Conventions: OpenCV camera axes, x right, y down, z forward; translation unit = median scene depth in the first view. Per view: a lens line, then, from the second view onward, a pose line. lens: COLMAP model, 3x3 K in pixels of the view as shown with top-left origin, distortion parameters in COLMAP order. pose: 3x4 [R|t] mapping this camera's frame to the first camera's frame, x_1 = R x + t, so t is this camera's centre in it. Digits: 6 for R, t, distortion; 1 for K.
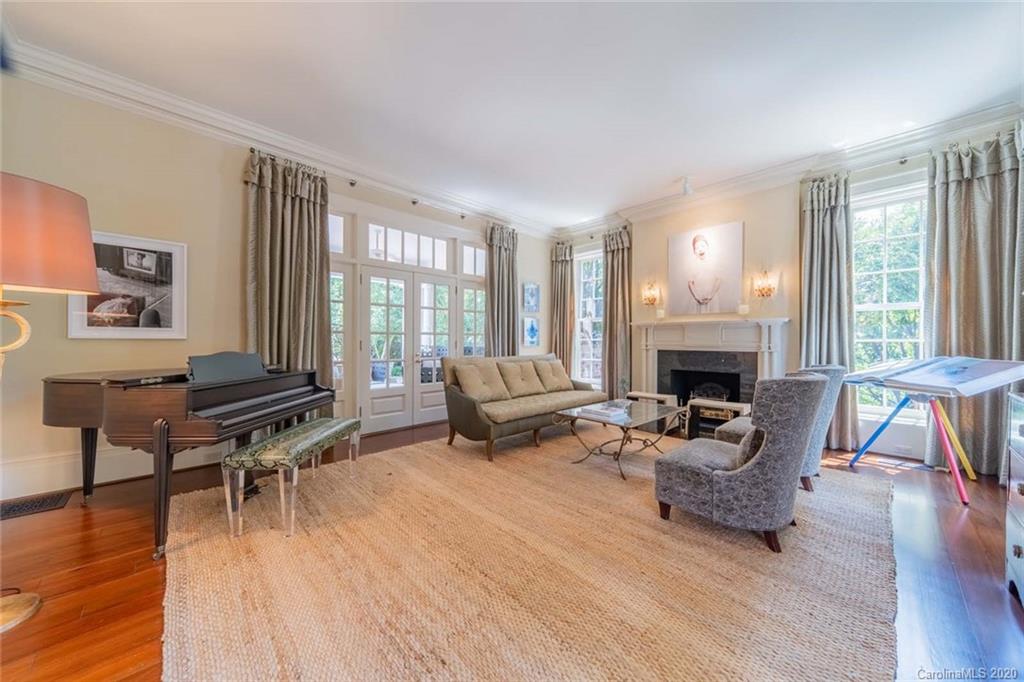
lens RADIAL K [[358.8, 0, 507.8], [0, 358.8, 339.4], [0, 0, 1]] dist [0.006040, -0.000044]
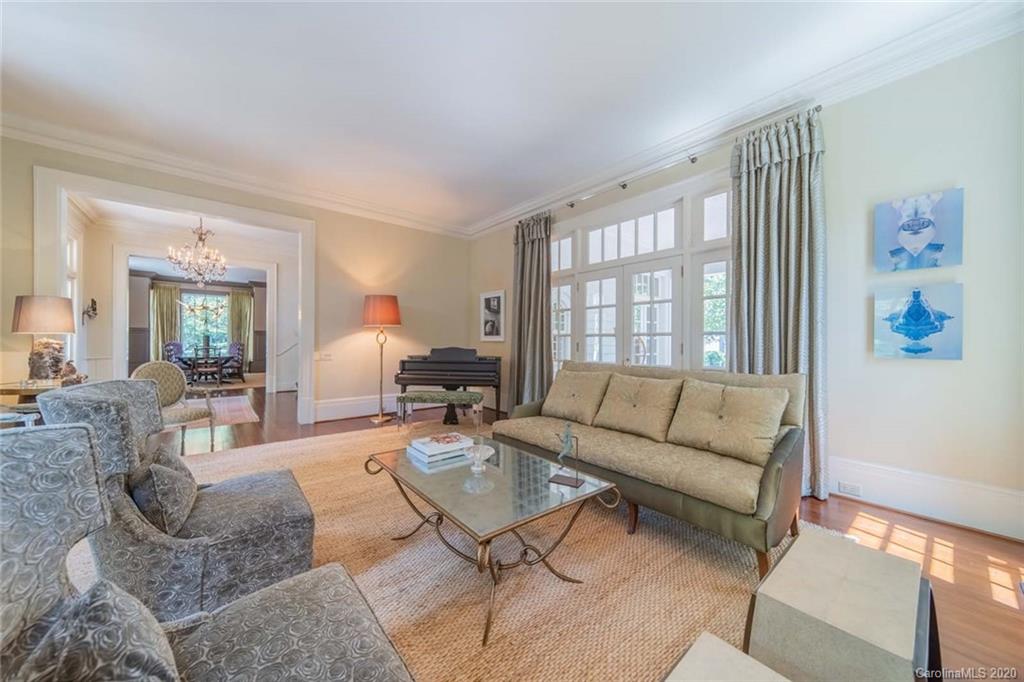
lens RADIAL K [[358.8, 0, 511.5], [0, 358.8, 343.2], [0, 0, 1]] dist [0.006040, -0.000044]
pose [[-0.065575, 0.004968, -0.997835, 0.673999], [-0.001661, 0.999986, 0.005088, -0.000352], [0.997846, 0.001991, -0.065566, 0.829097]]
